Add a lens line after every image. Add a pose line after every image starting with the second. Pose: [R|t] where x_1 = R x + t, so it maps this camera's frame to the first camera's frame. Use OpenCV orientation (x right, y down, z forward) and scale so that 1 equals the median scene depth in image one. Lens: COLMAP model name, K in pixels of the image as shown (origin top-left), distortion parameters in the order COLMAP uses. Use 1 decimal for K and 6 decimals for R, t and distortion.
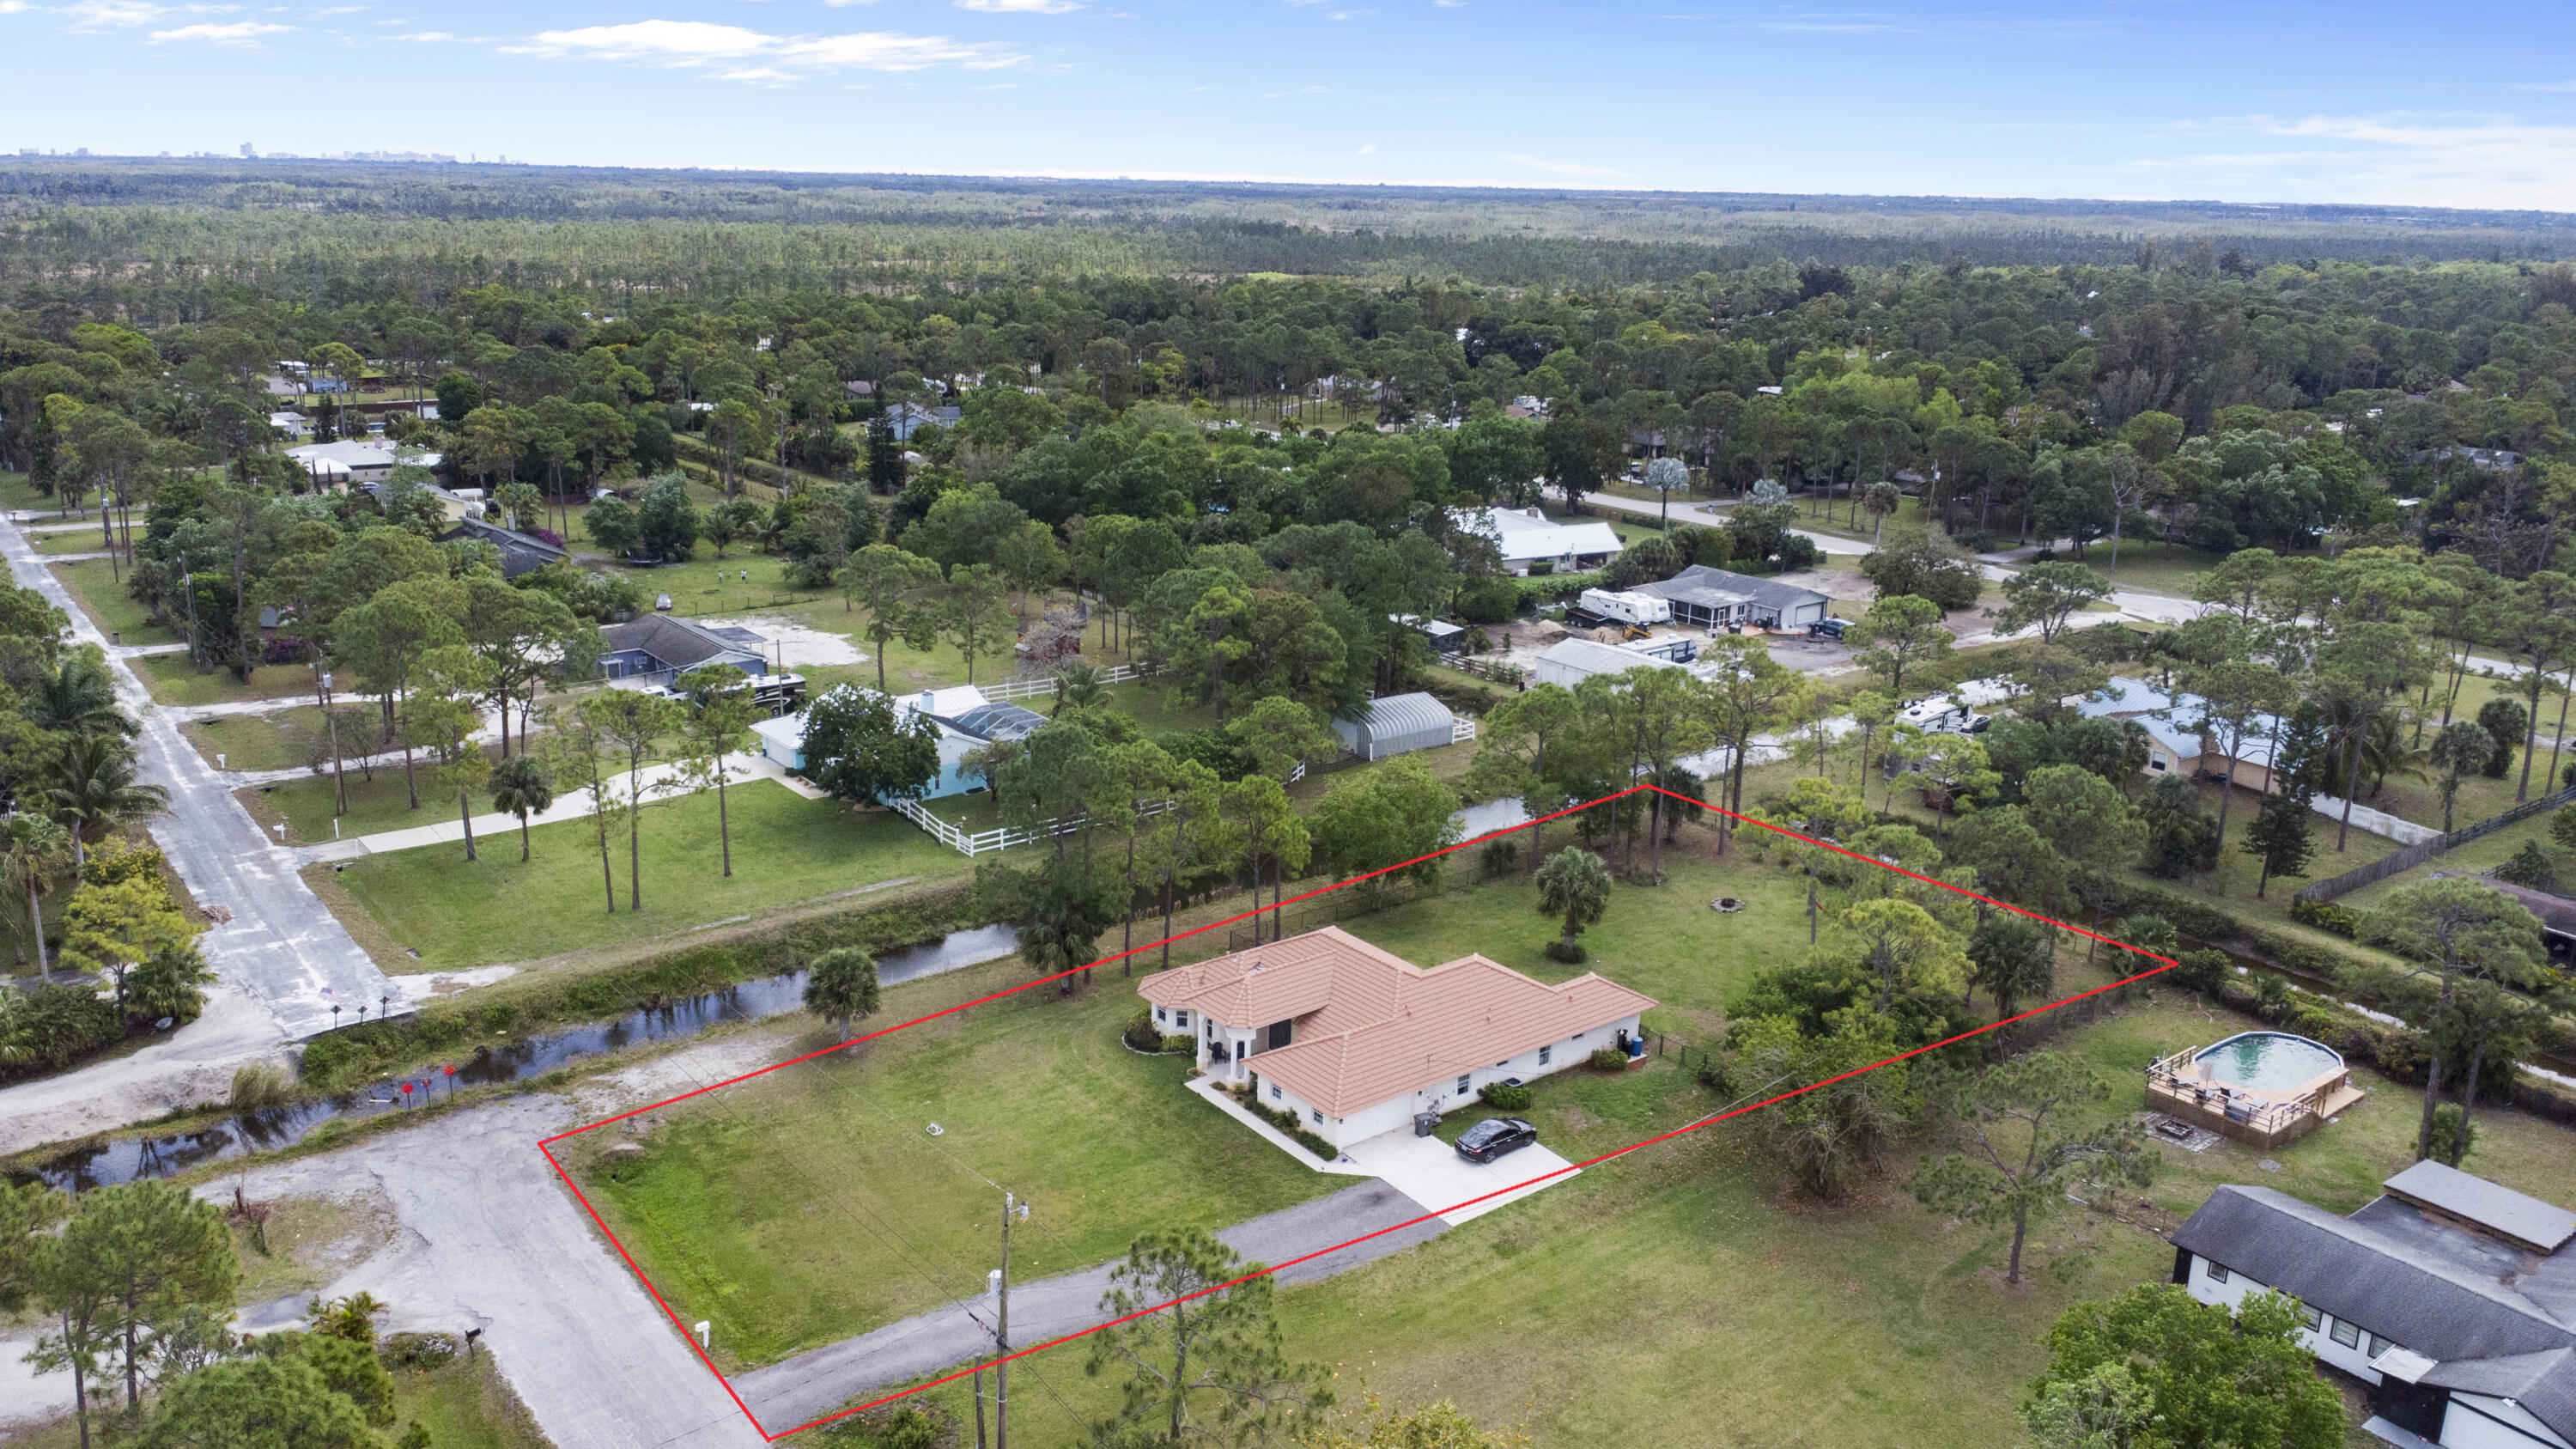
lens RADIAL K [[1874.4, 0, 1288.0], [0, 1874.4, 724.5], [0, 0, 1]] dist [0.000701, 0.000561]
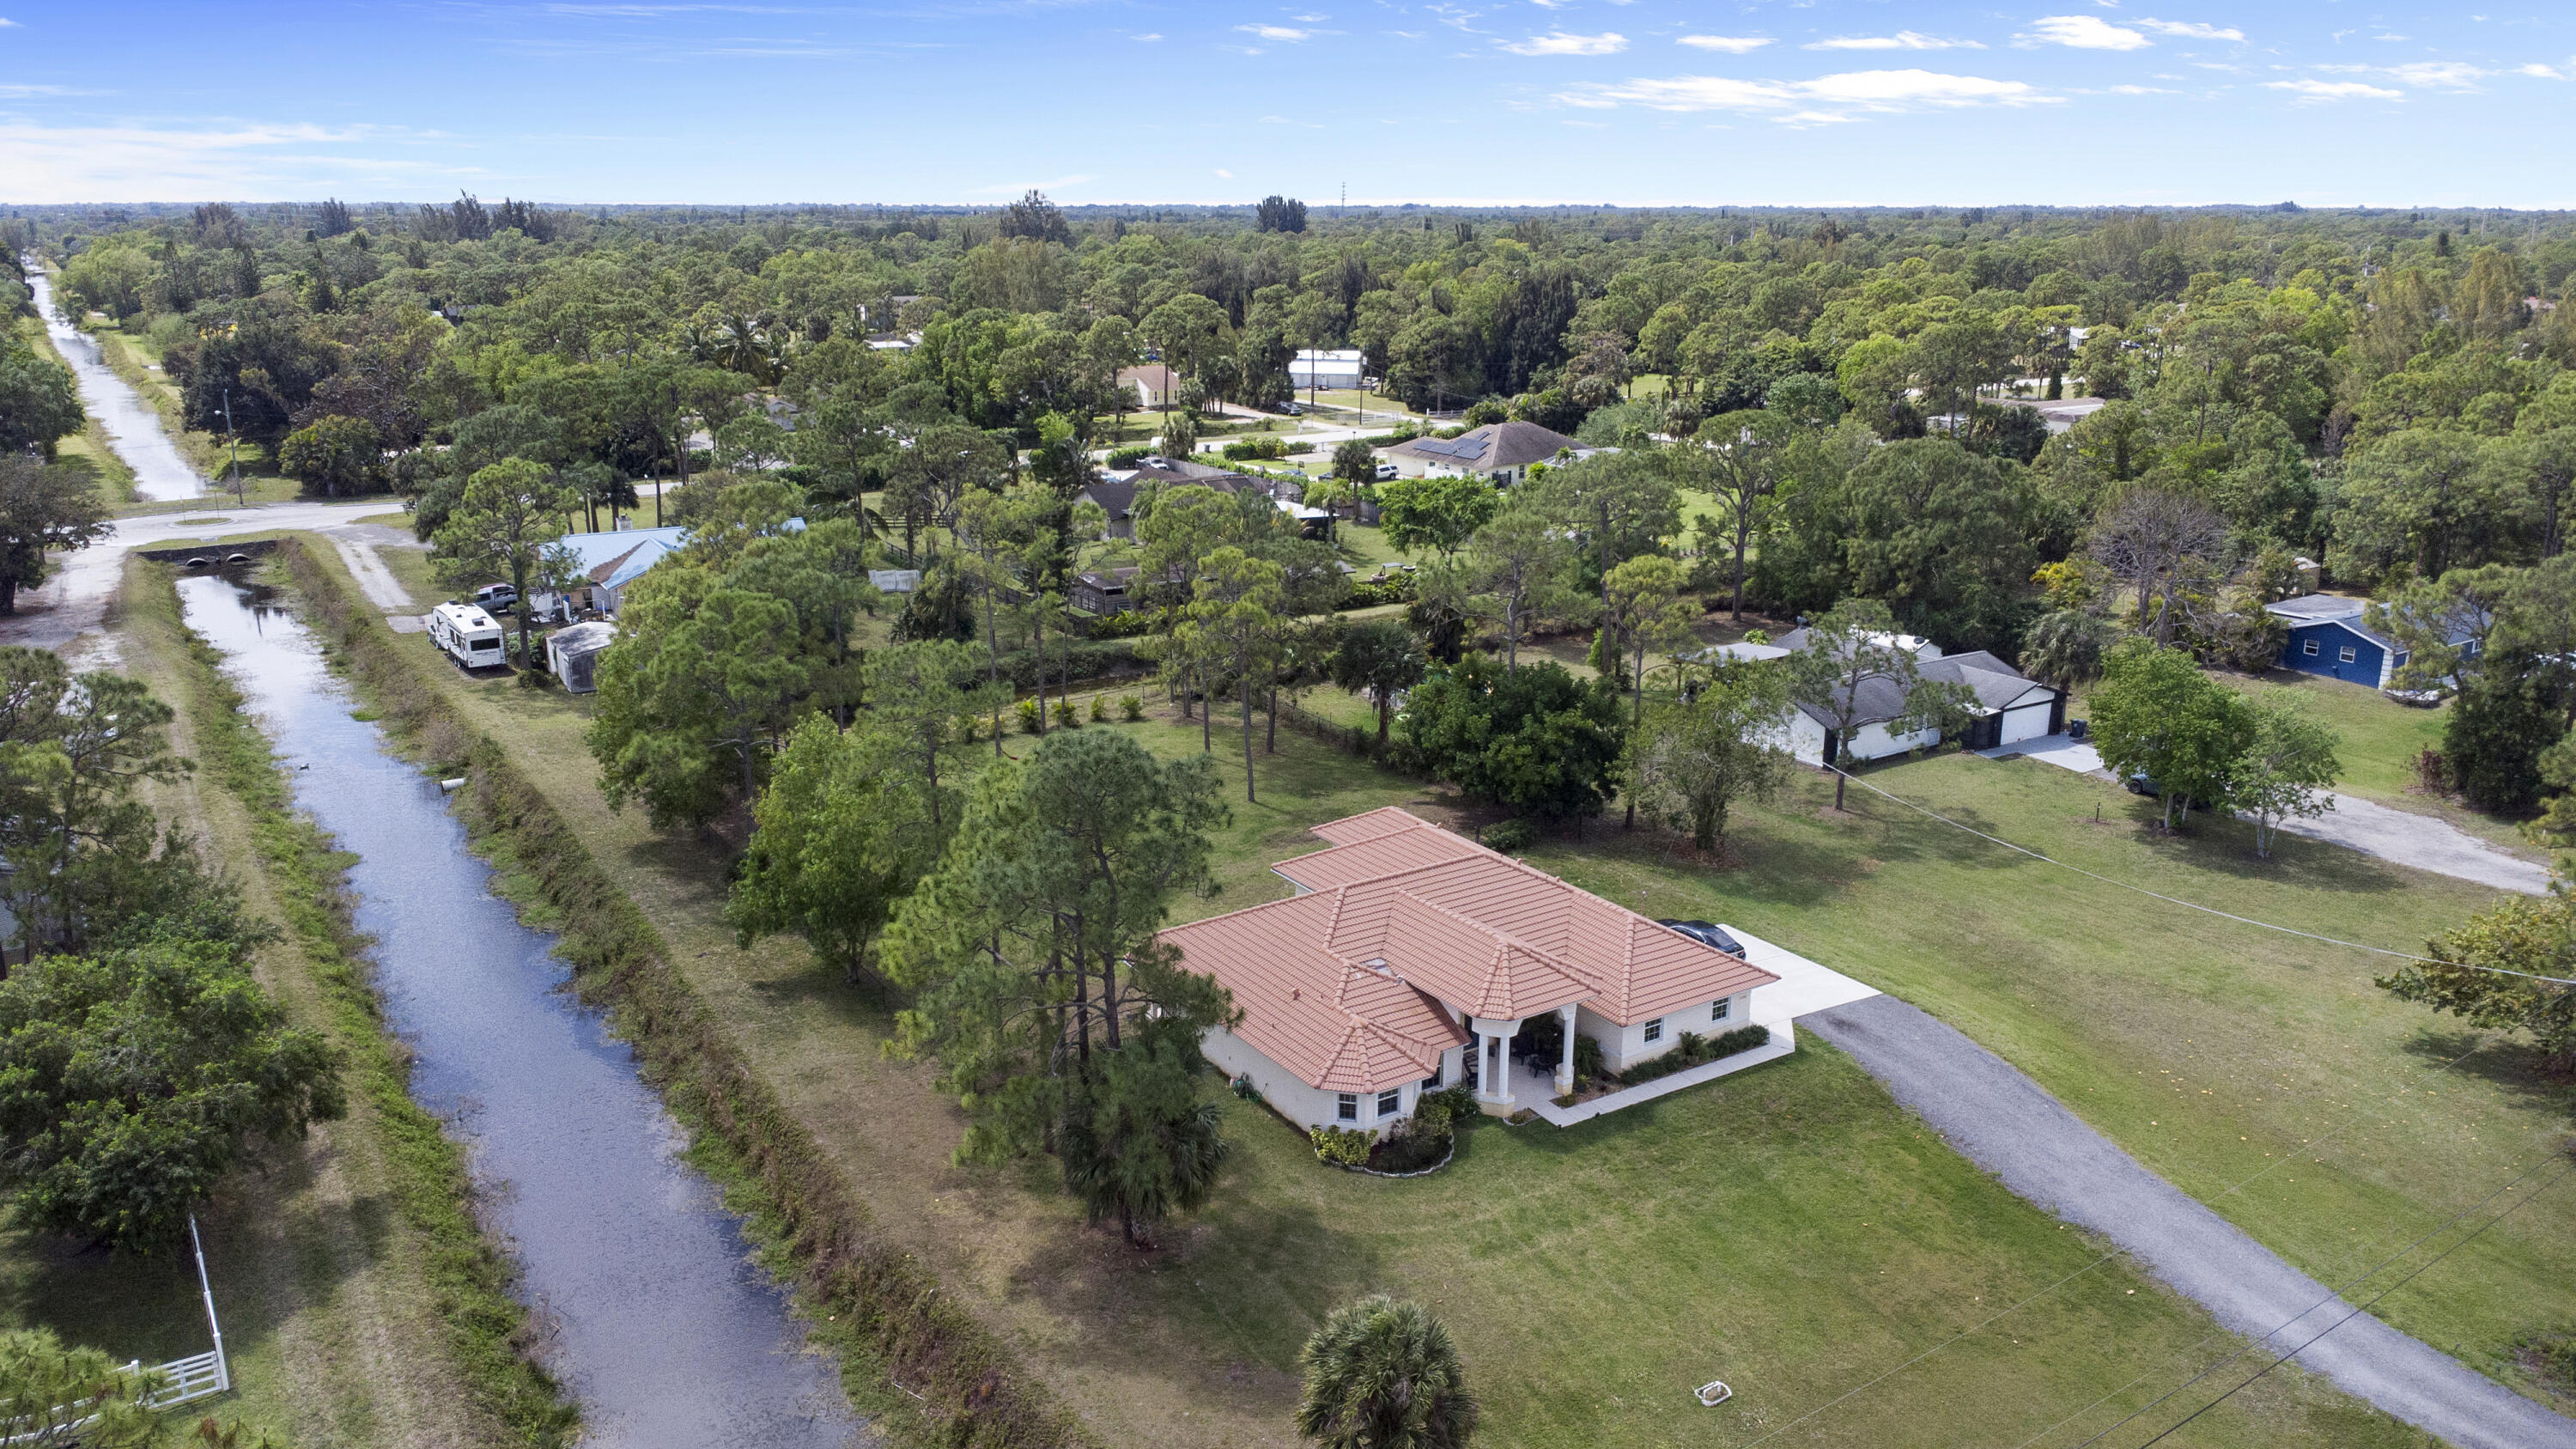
lens RADIAL K [[1874.4, 0, 1288.0], [0, 1874.4, 724.5], [0, 0, 1]] dist [0.000701, 0.000561]
pose [[0.065861, -0.282689, 0.956948, -0.661168], [0.242421, 0.934830, 0.259471, -0.128723], [-0.967933, 0.214895, 0.130099, 1.025701]]
